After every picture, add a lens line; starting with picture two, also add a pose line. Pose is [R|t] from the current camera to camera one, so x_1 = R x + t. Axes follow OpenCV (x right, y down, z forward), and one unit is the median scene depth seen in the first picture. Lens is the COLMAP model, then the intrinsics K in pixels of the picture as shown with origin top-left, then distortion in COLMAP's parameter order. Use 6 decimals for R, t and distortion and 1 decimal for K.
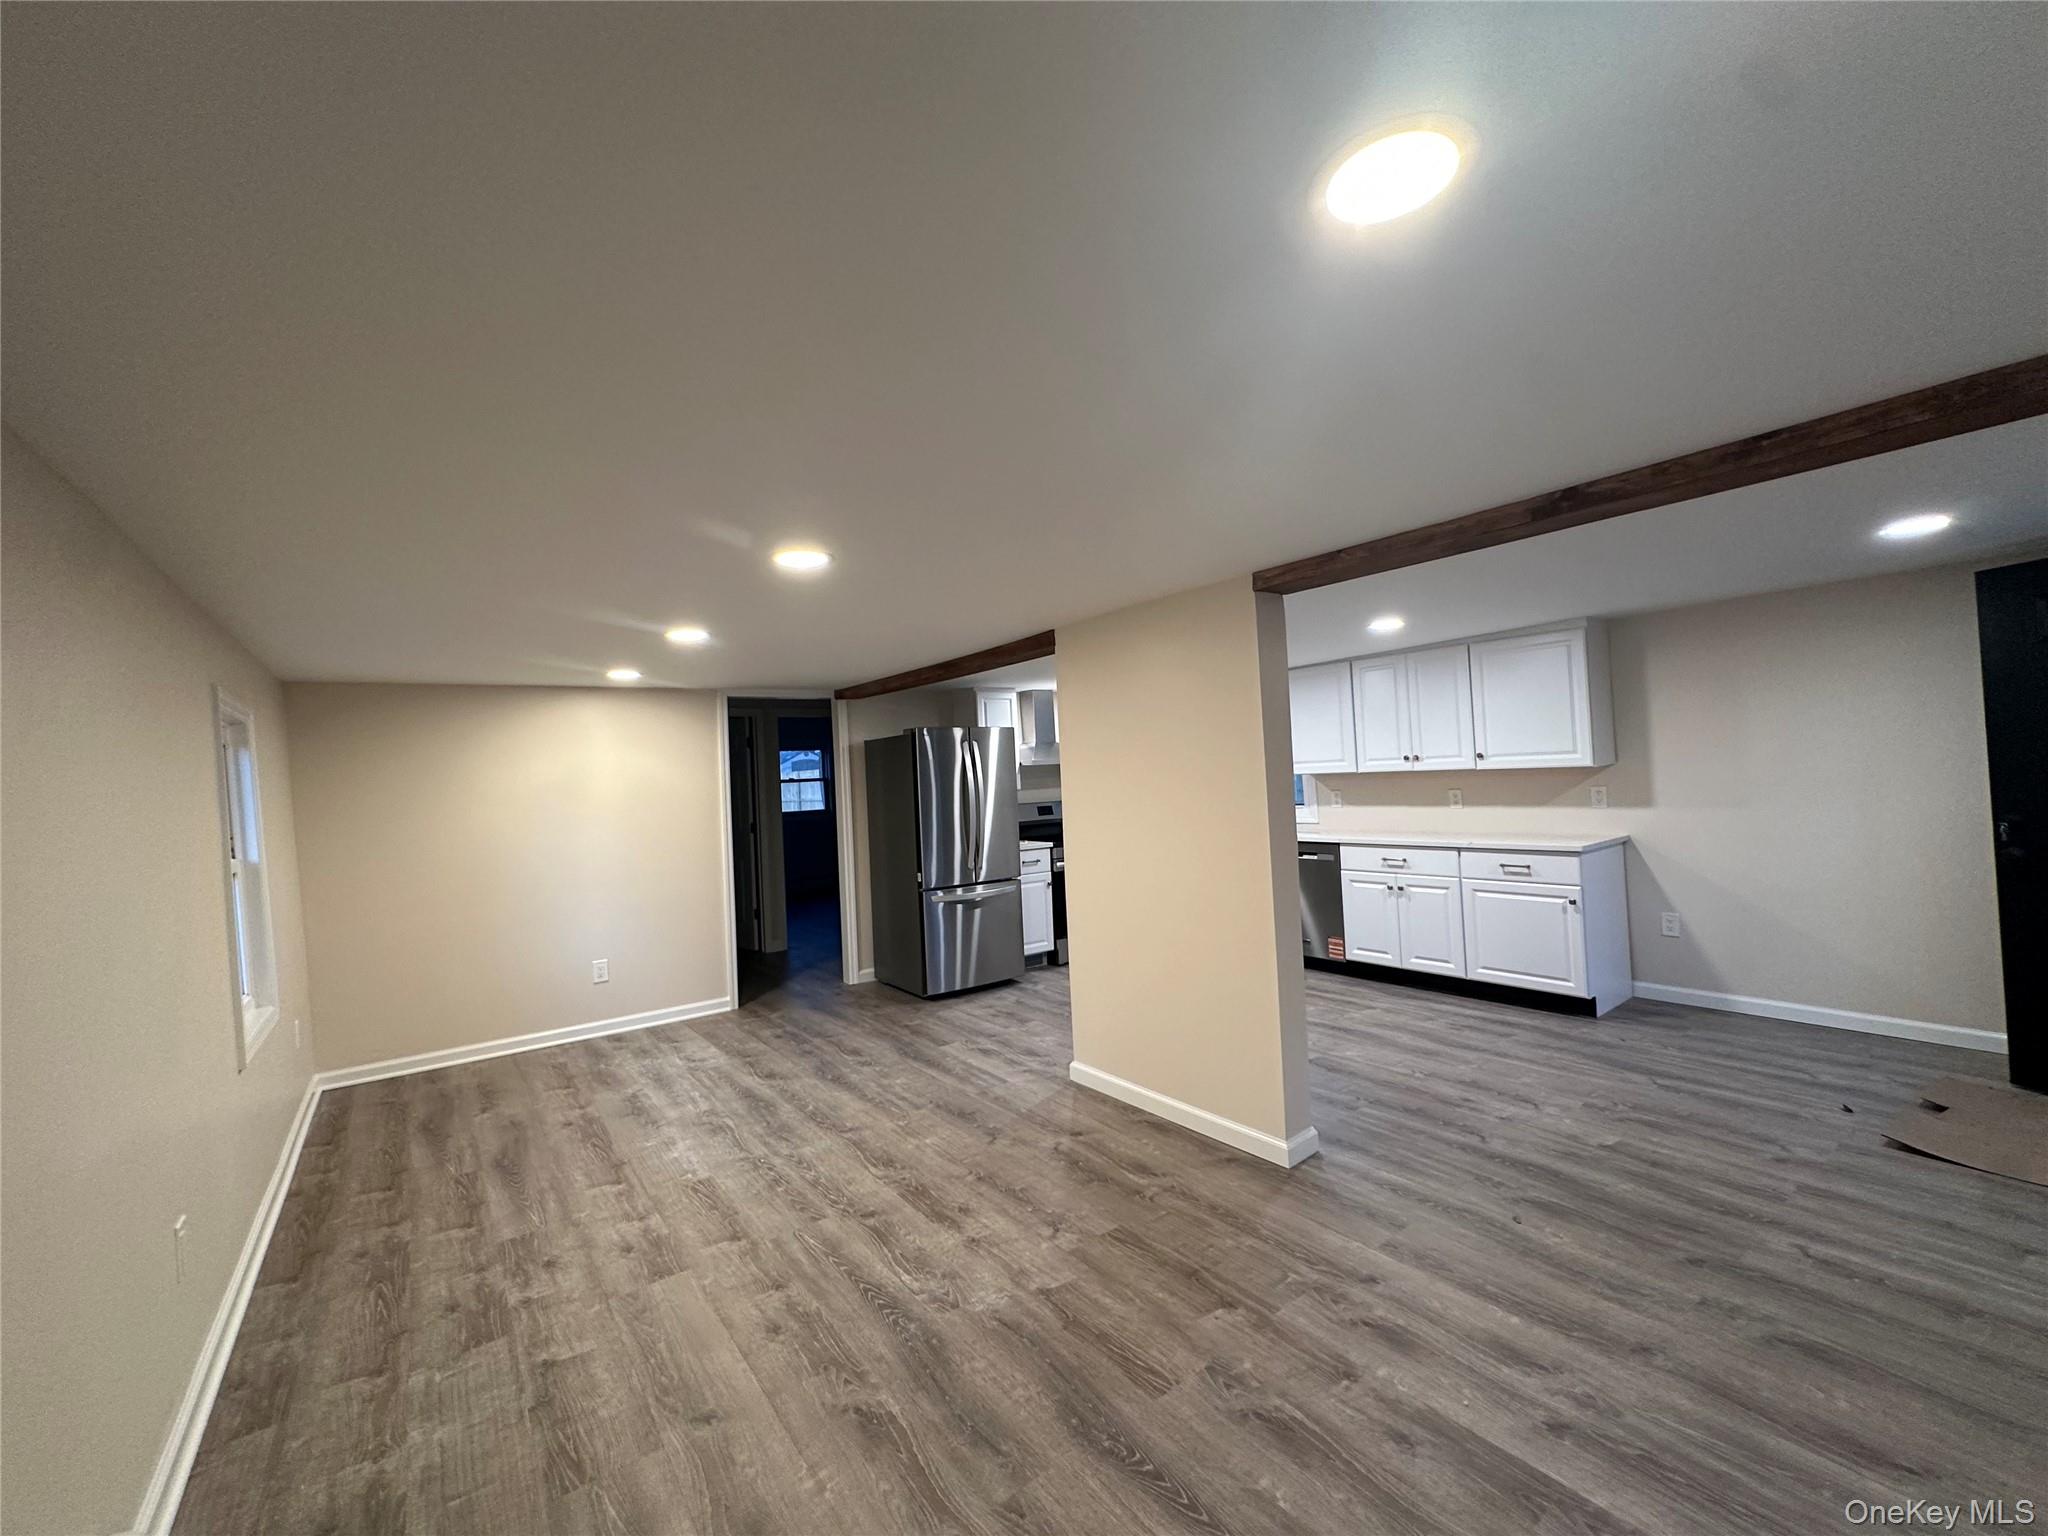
lens RADIAL K [[816.4, 0, 1023.1], [0, 816.4, 766.7], [0, 0, 1]] dist [-0.004149, 0.001044]
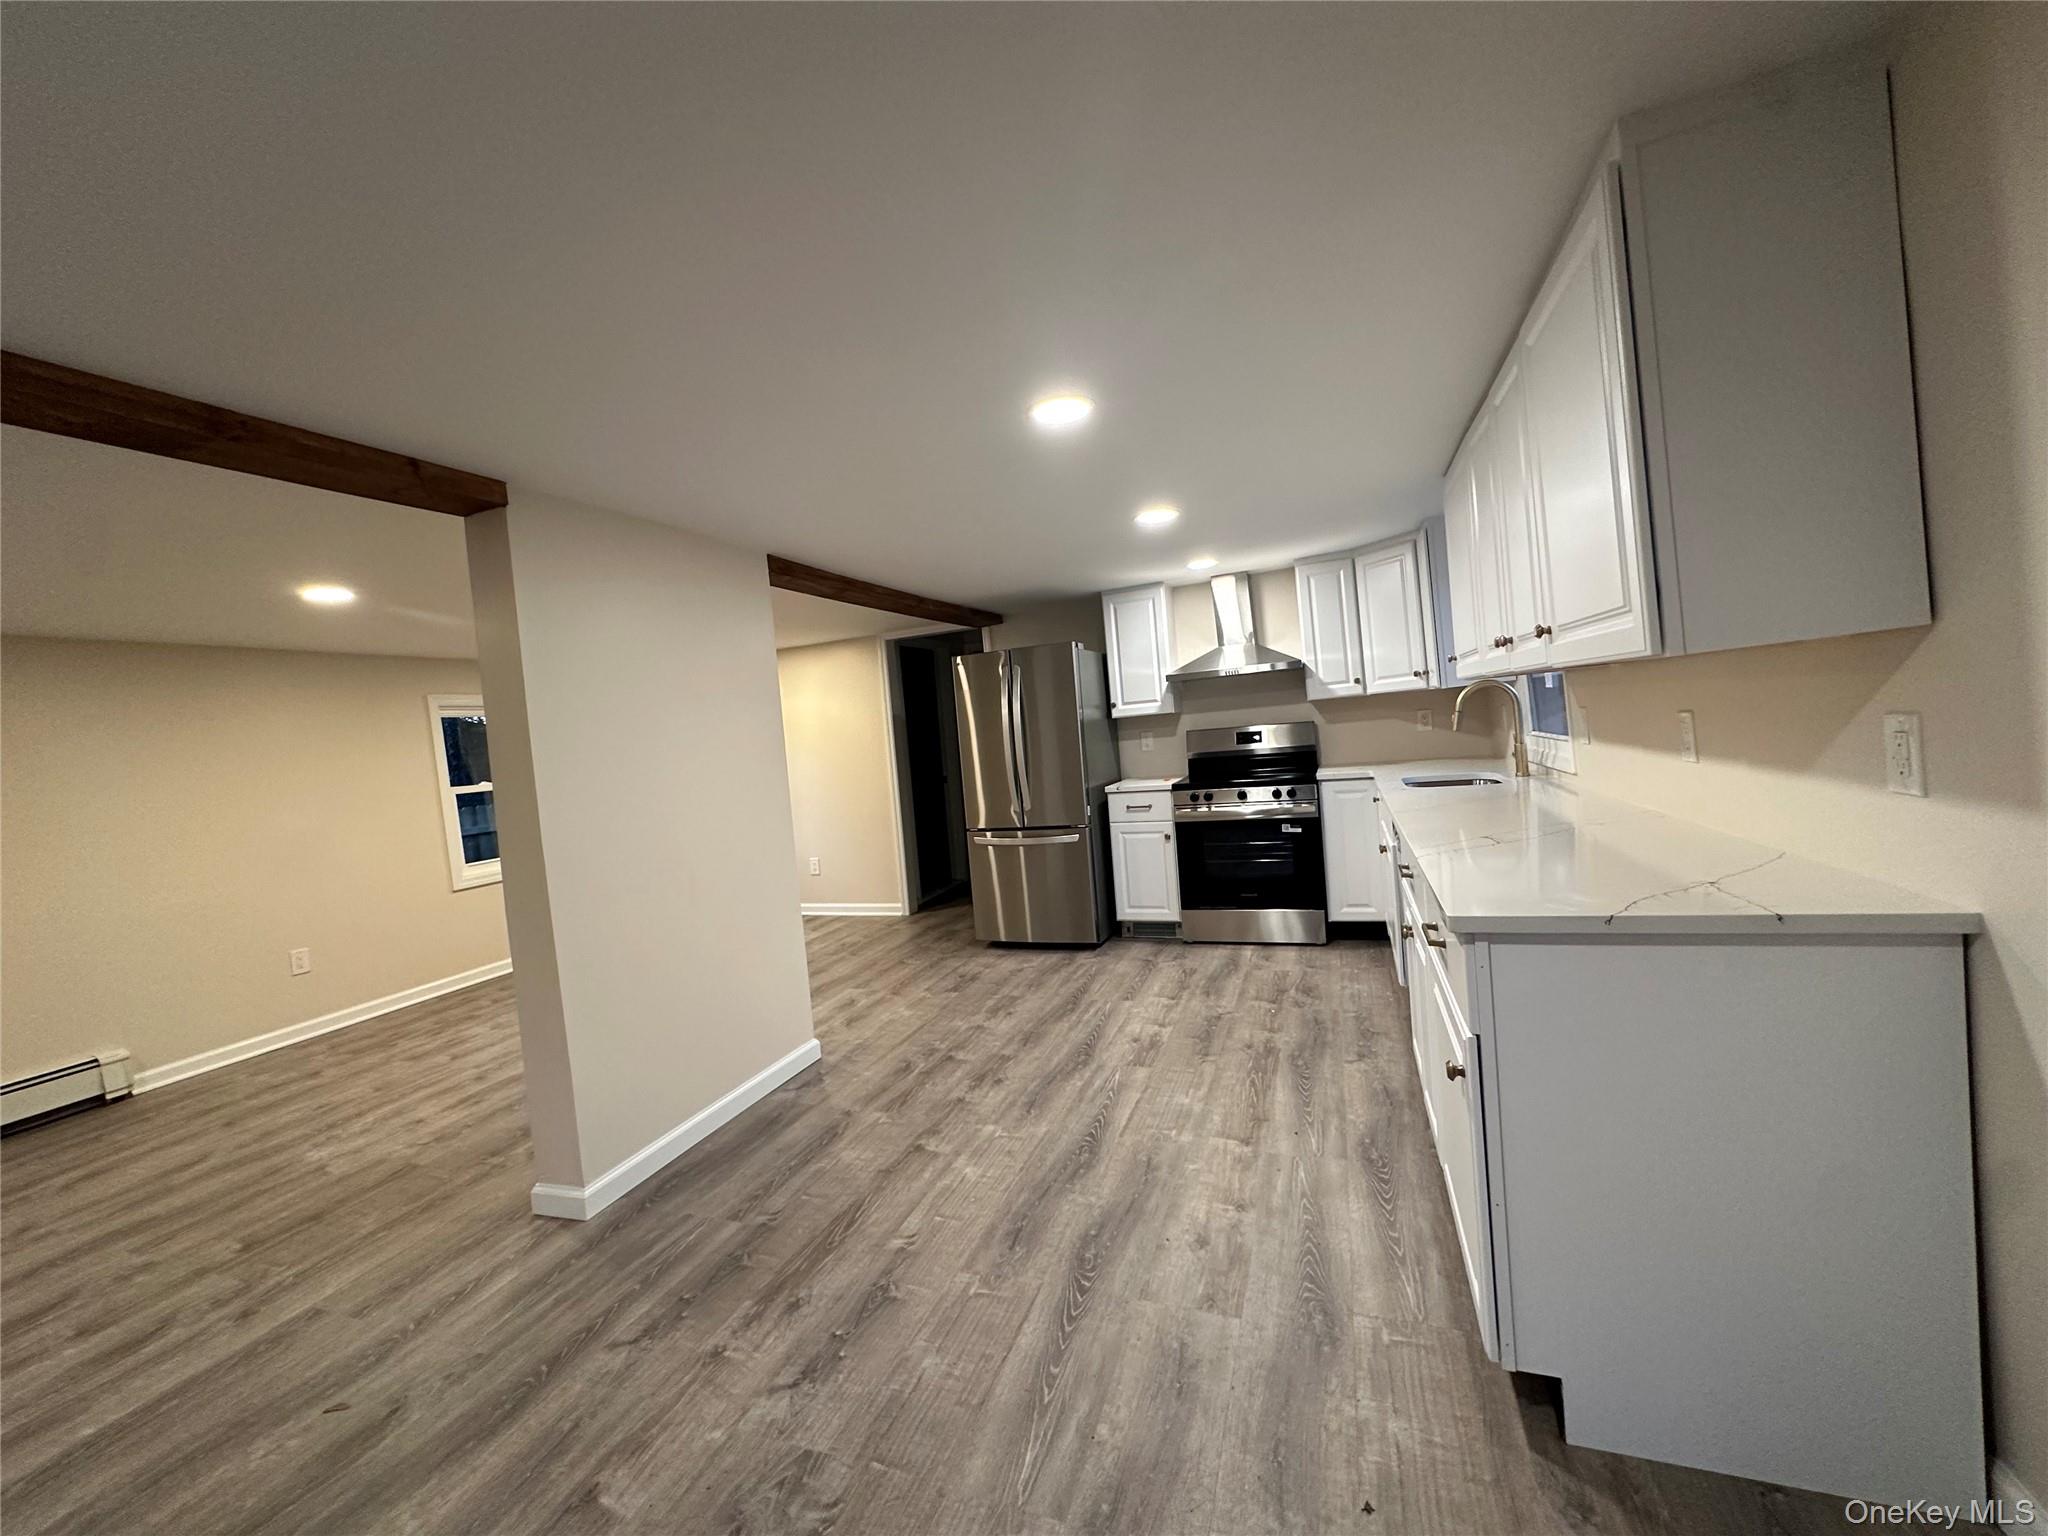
lens RADIAL K [[816.4, 0, 1023.1], [0, 816.4, 766.7], [0, 0, 1]] dist [-0.004149, 0.001044]
pose [[0.539337, 0.038364, -0.841216, 1.242404], [0.071778, 0.993232, 0.091316, -0.005393], [0.839025, -0.109631, 0.532933, 0.990246]]
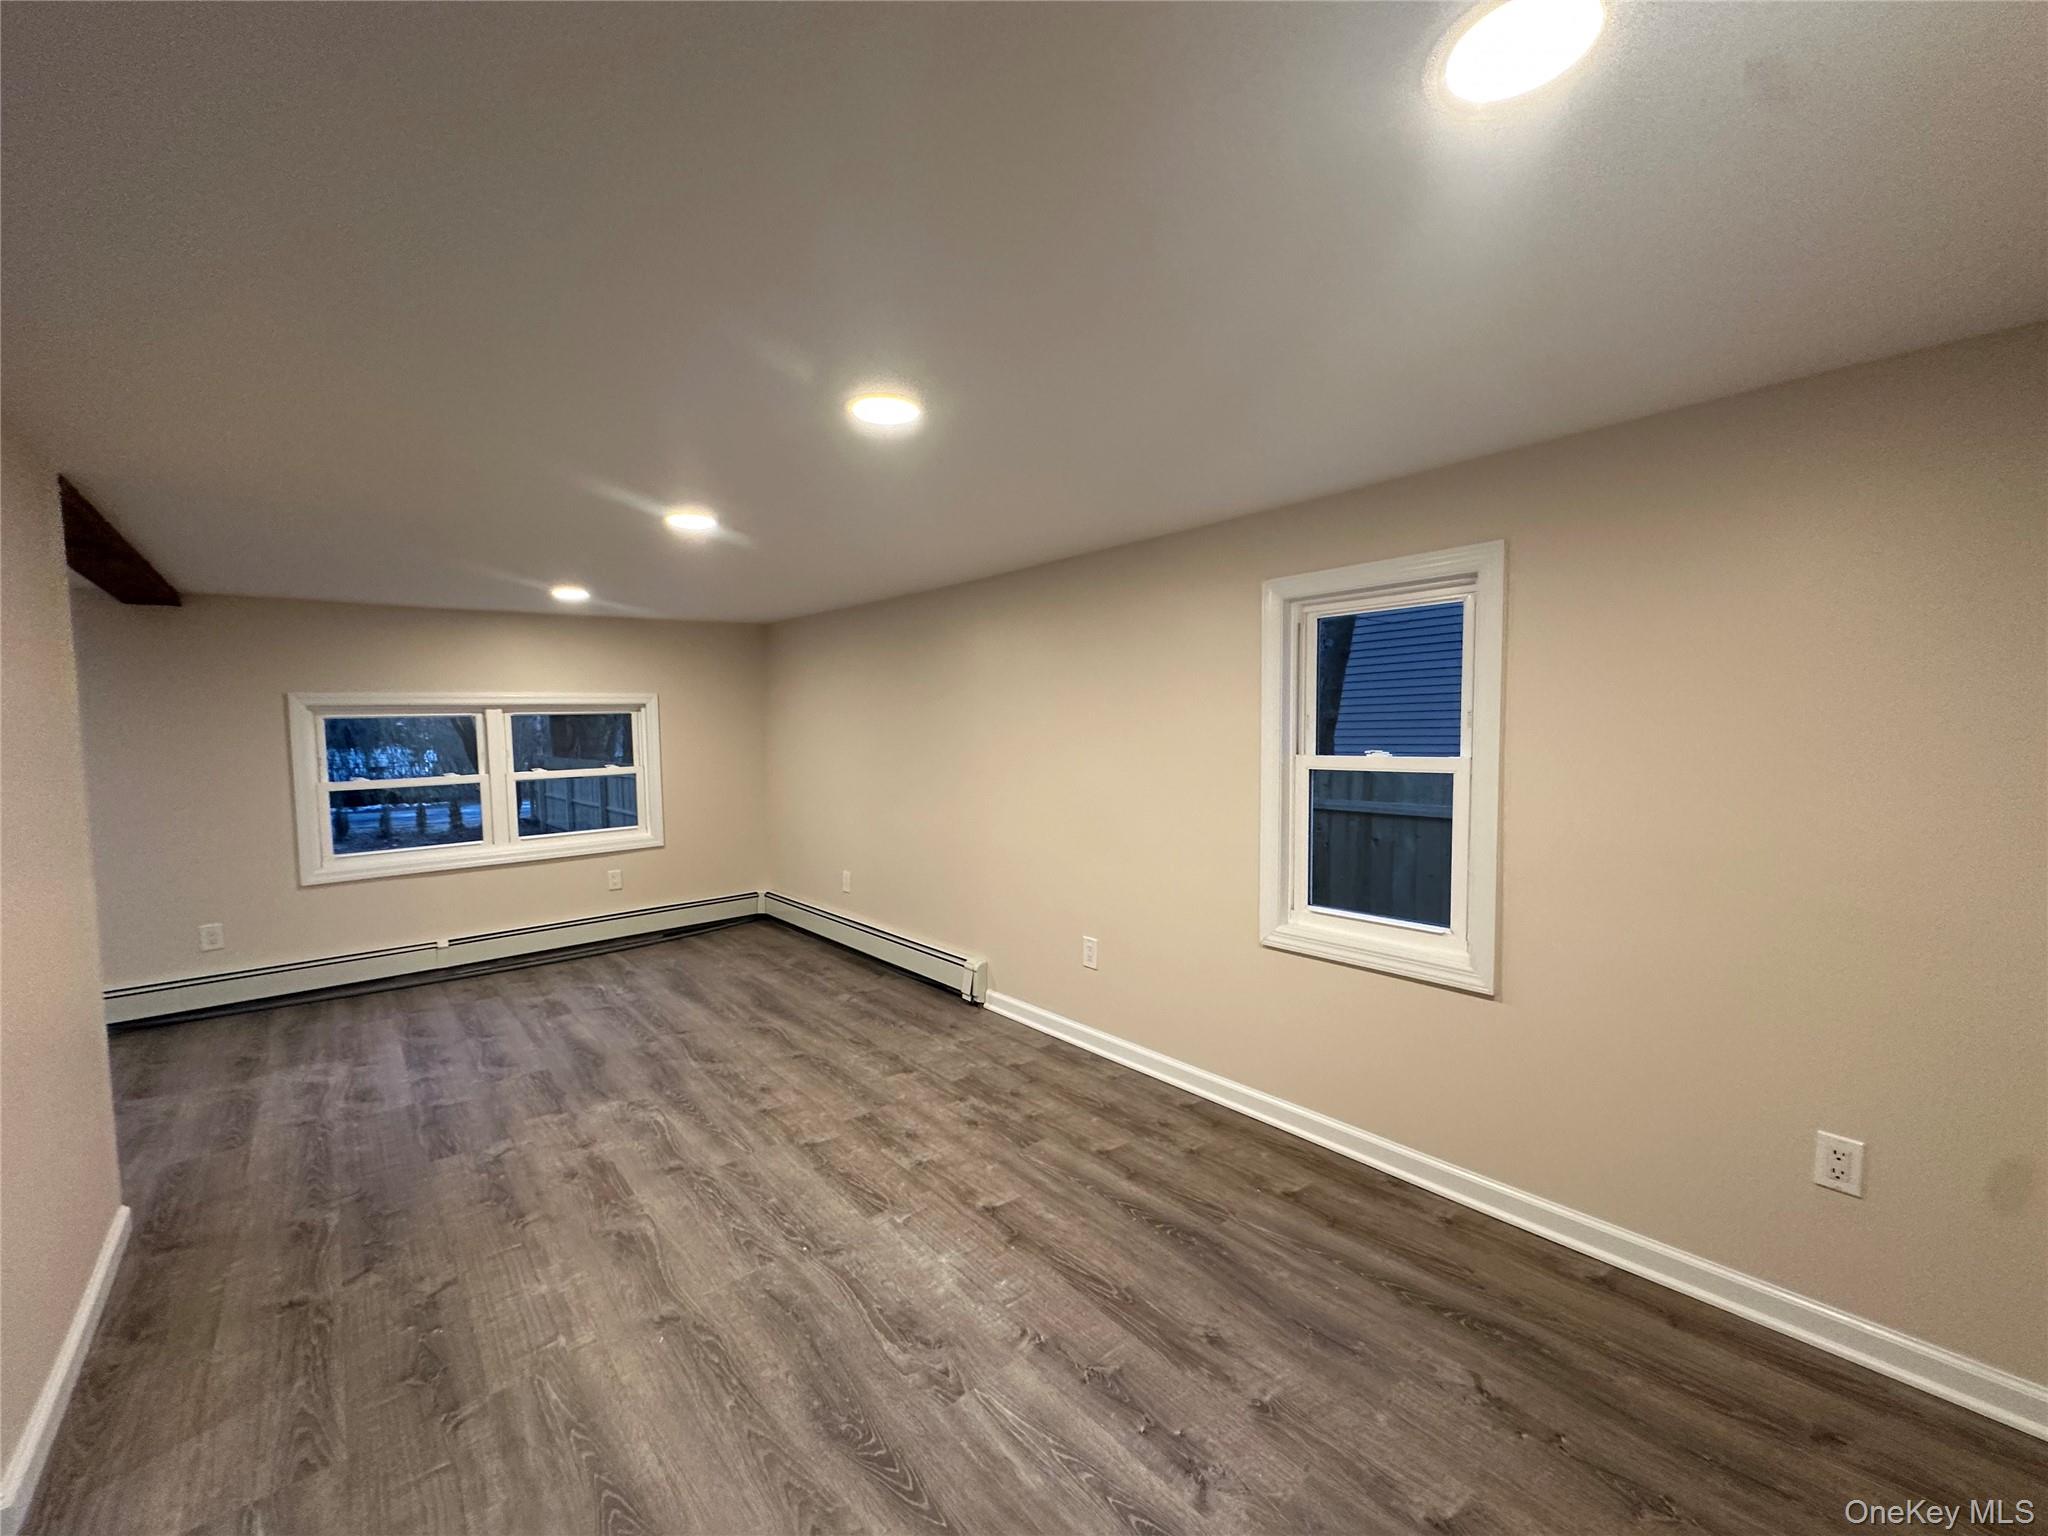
lens RADIAL K [[816.4, 0, 1023.1], [0, 816.4, 766.7], [0, 0, 1]] dist [-0.004149, 0.001044]
pose [[-0.995251, 0.073416, -0.063913, -0.516818], [0.070668, 0.996518, 0.044242, 0.060192], [0.066938, 0.039515, -0.996974, 1.778877]]
